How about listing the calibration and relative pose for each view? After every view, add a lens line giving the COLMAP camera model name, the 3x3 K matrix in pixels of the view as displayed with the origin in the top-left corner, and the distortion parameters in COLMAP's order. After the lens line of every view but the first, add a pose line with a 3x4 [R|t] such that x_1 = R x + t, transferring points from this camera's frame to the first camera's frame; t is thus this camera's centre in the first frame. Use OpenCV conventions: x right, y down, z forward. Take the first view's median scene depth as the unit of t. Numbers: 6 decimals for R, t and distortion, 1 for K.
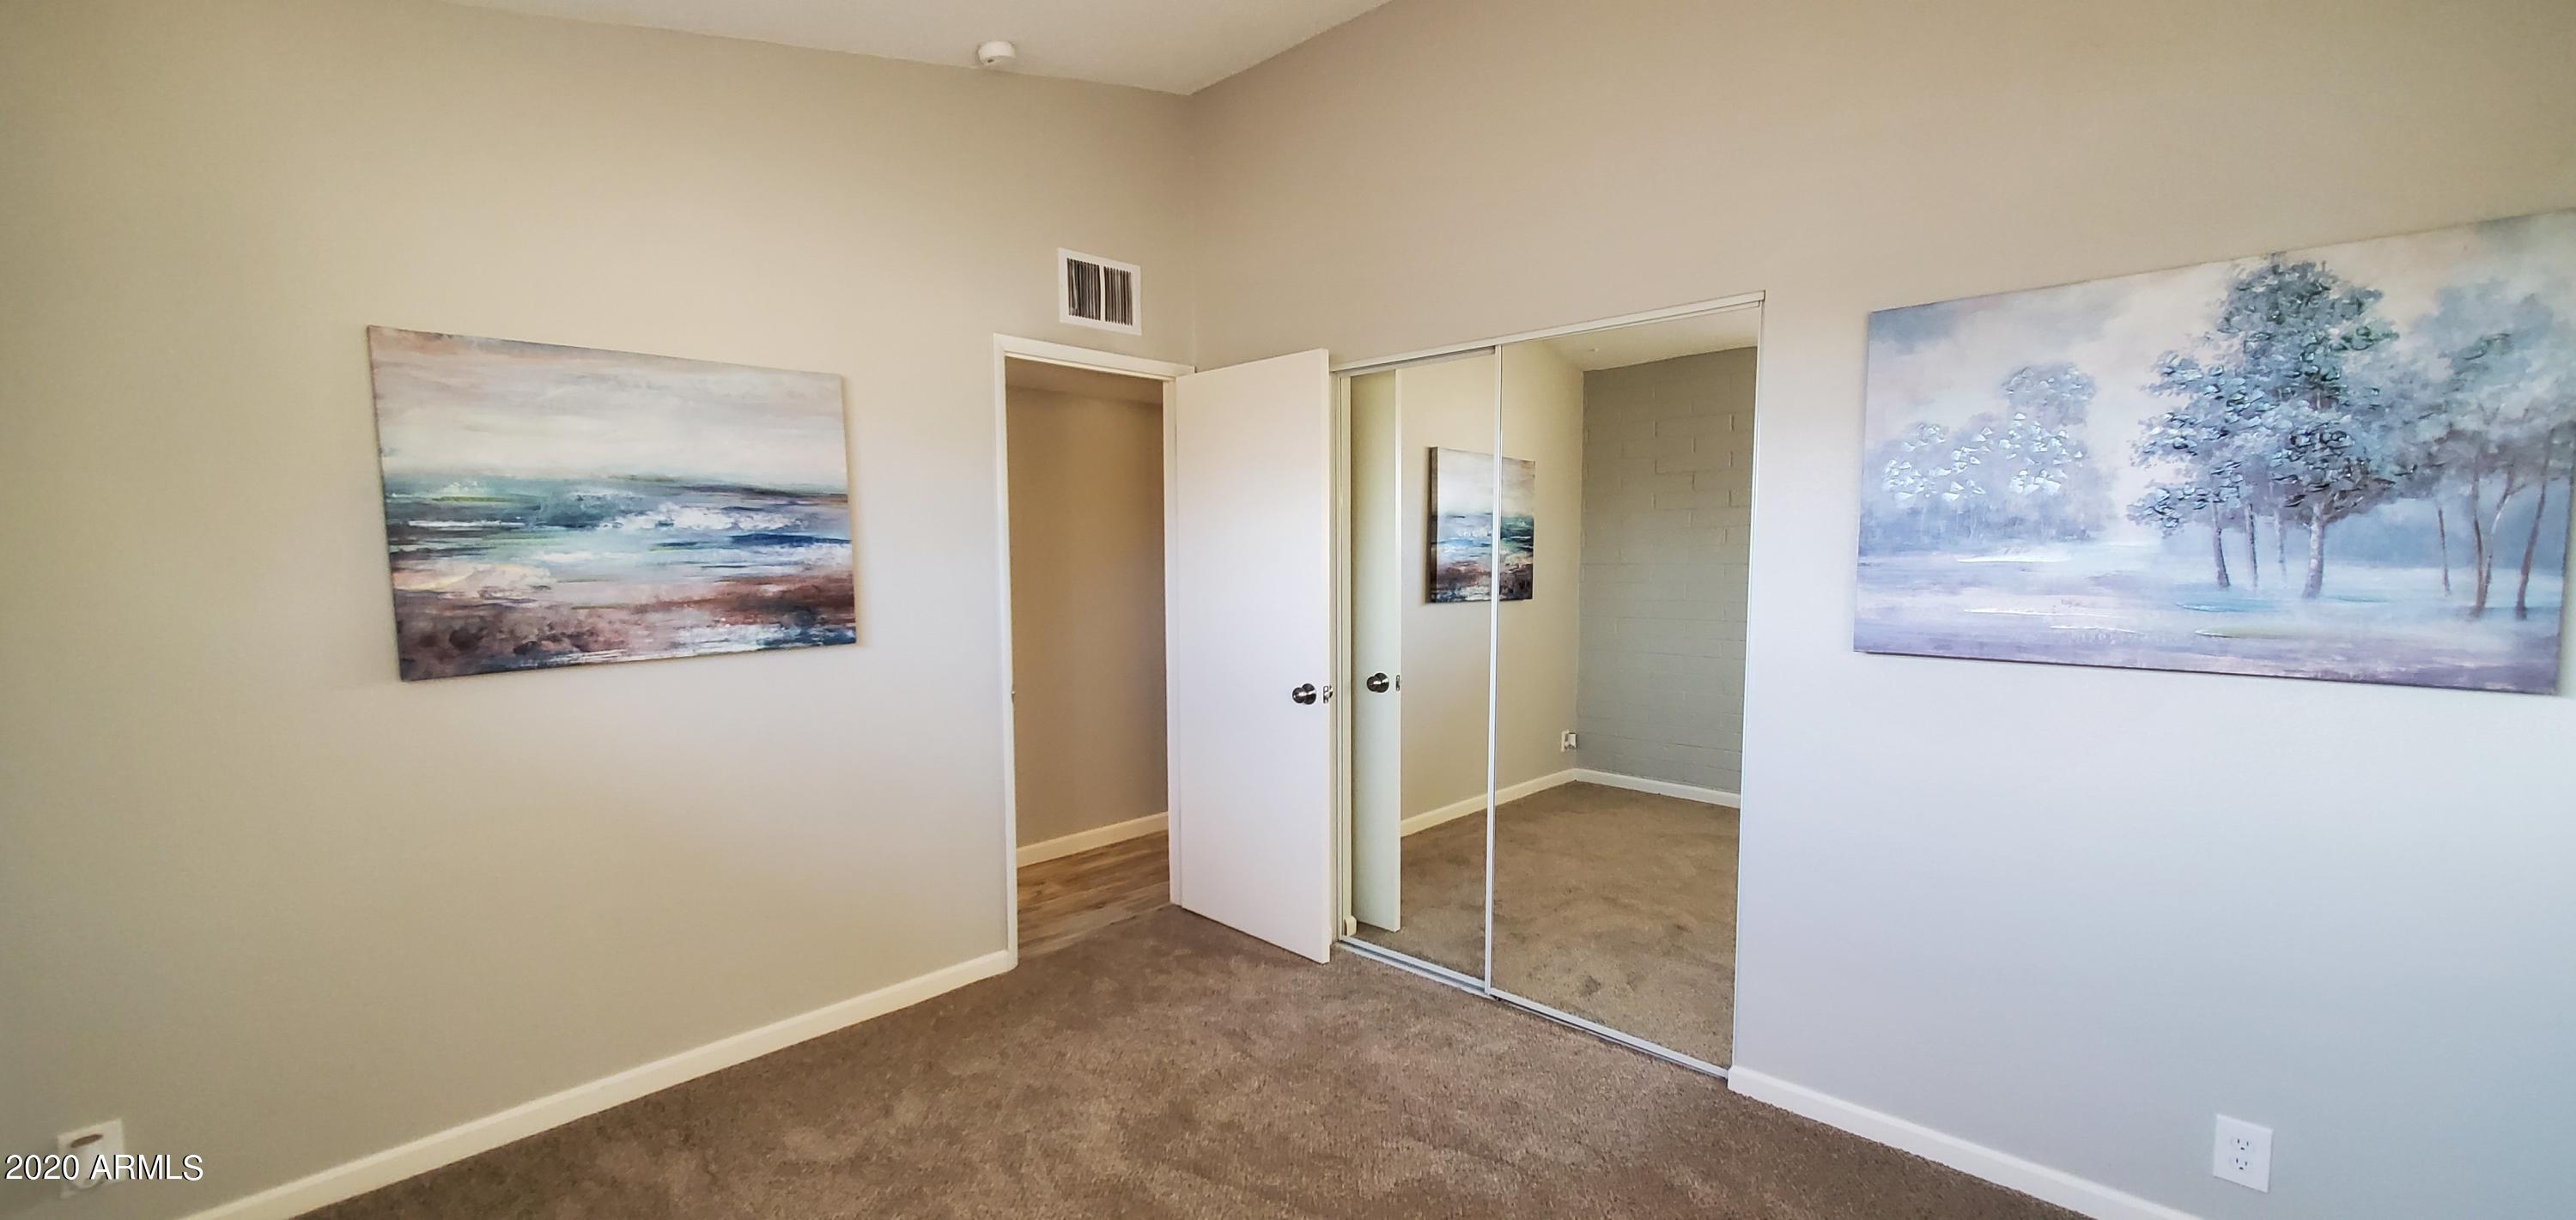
lens RADIAL K [[1026.2, 0, 1278.7], [0, 1026.2, 622.5], [0, 0, 1]] dist [0.005592, -0.000575]
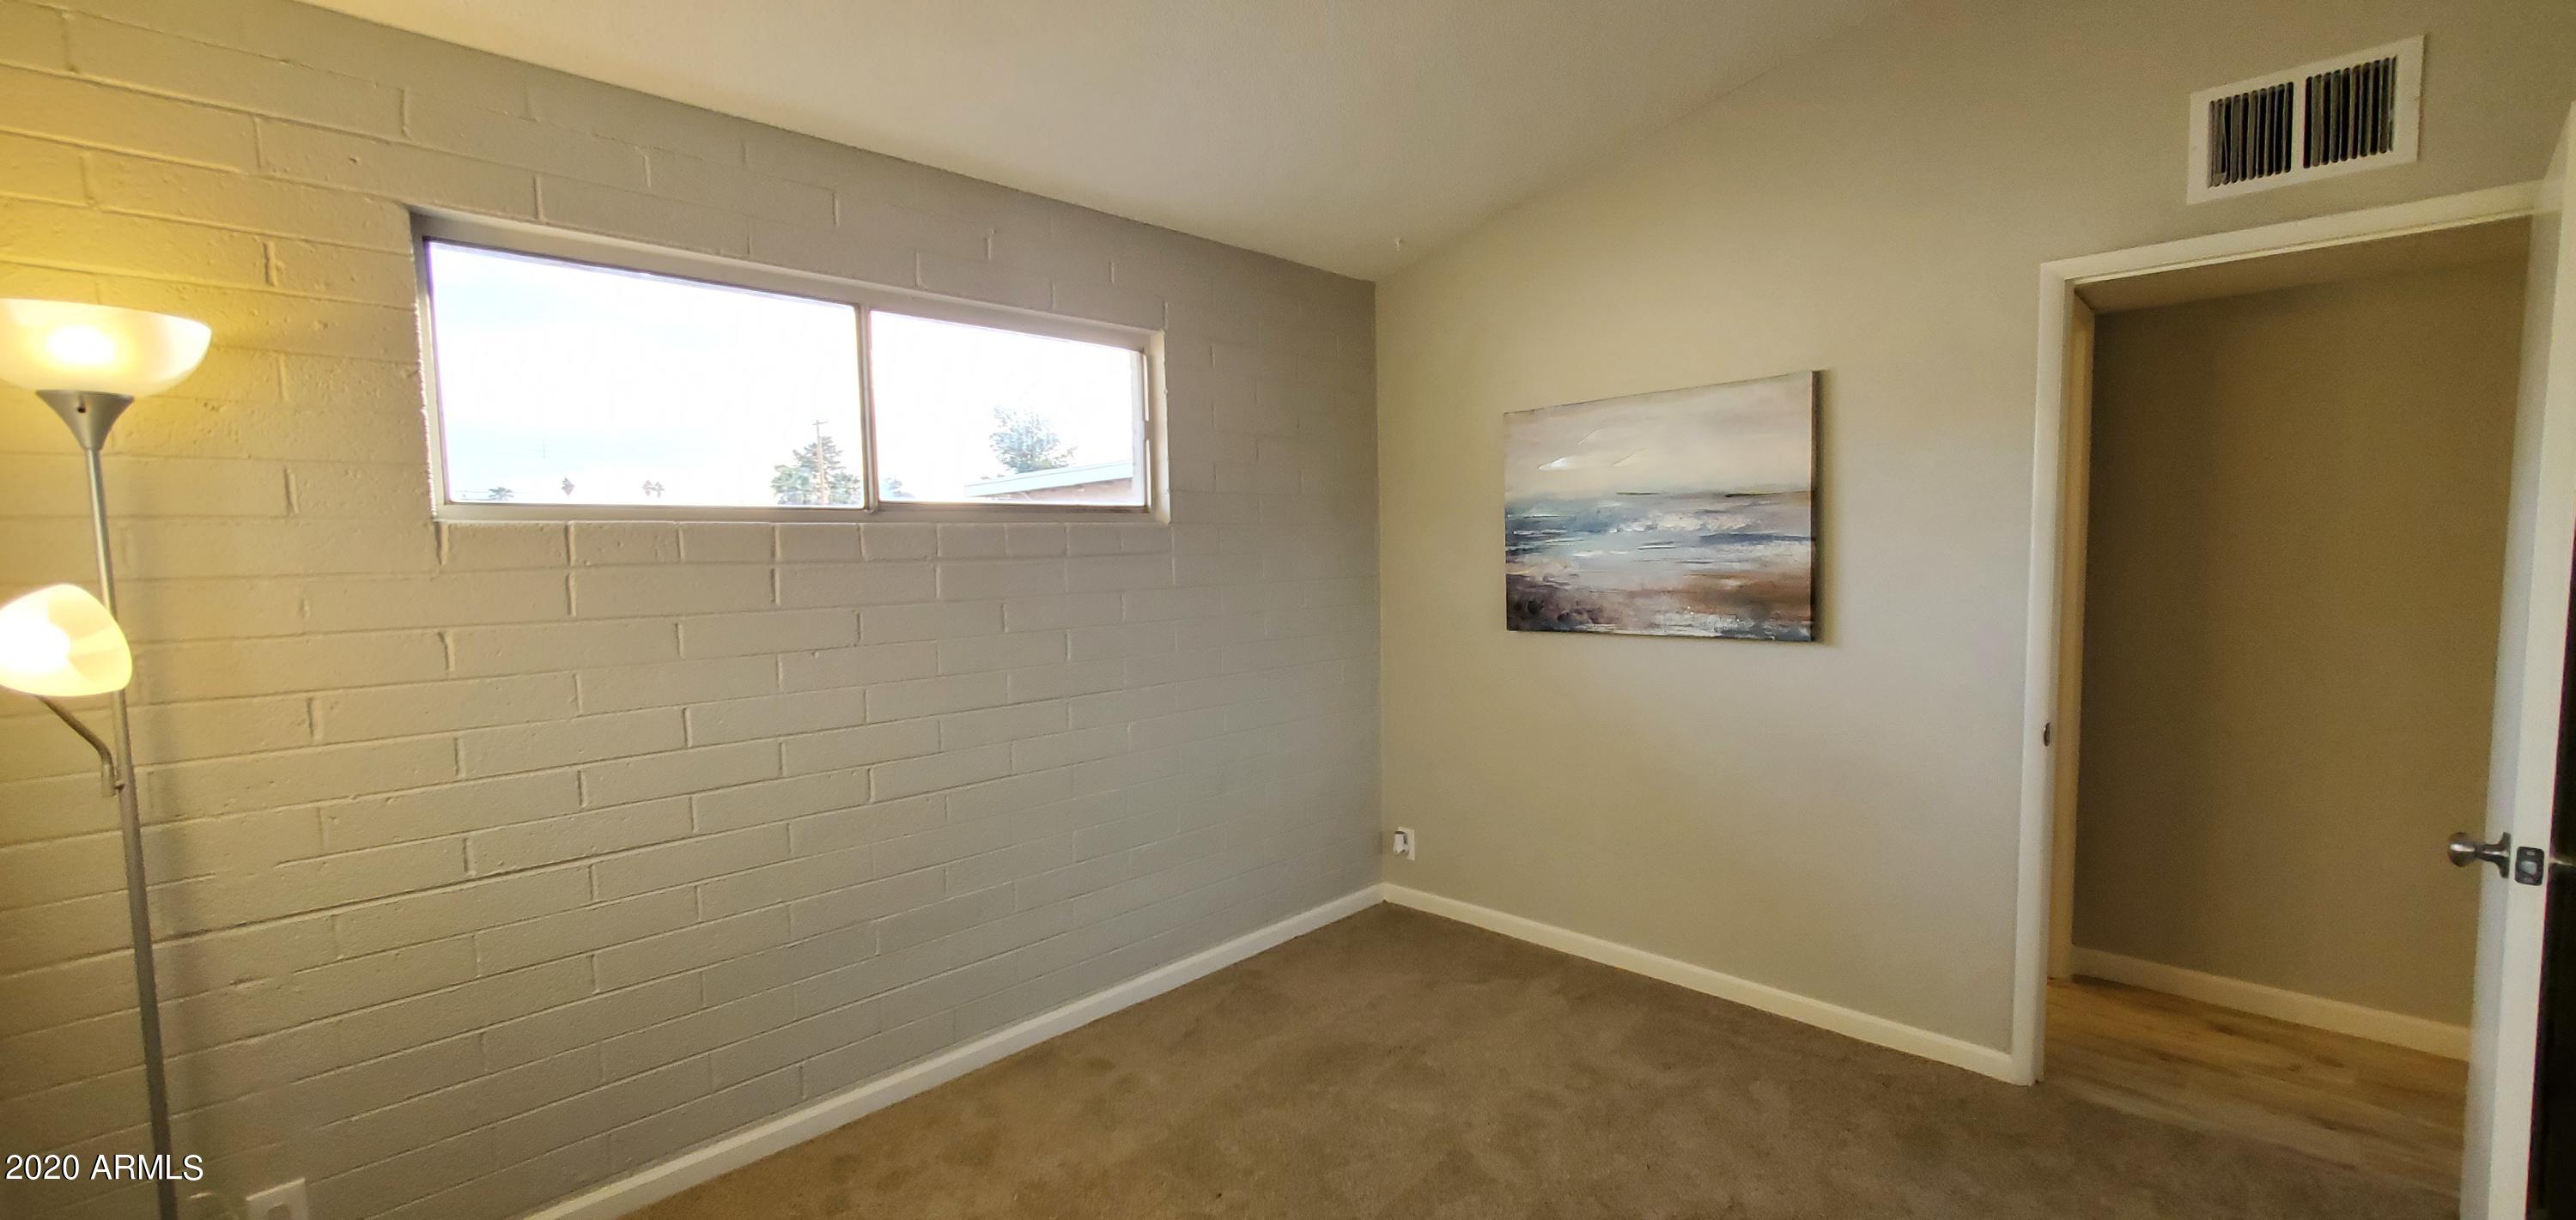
lens RADIAL K [[1026.2, 0, 1278.7], [0, 1026.2, 622.5], [0, 0, 1]] dist [0.005592, -0.000575]
pose [[-0.025058, 0.083242, -0.996214, 0.655651], [-0.049691, 0.995192, 0.084407, -0.063340], [0.998450, 0.051618, -0.020801, 0.576511]]
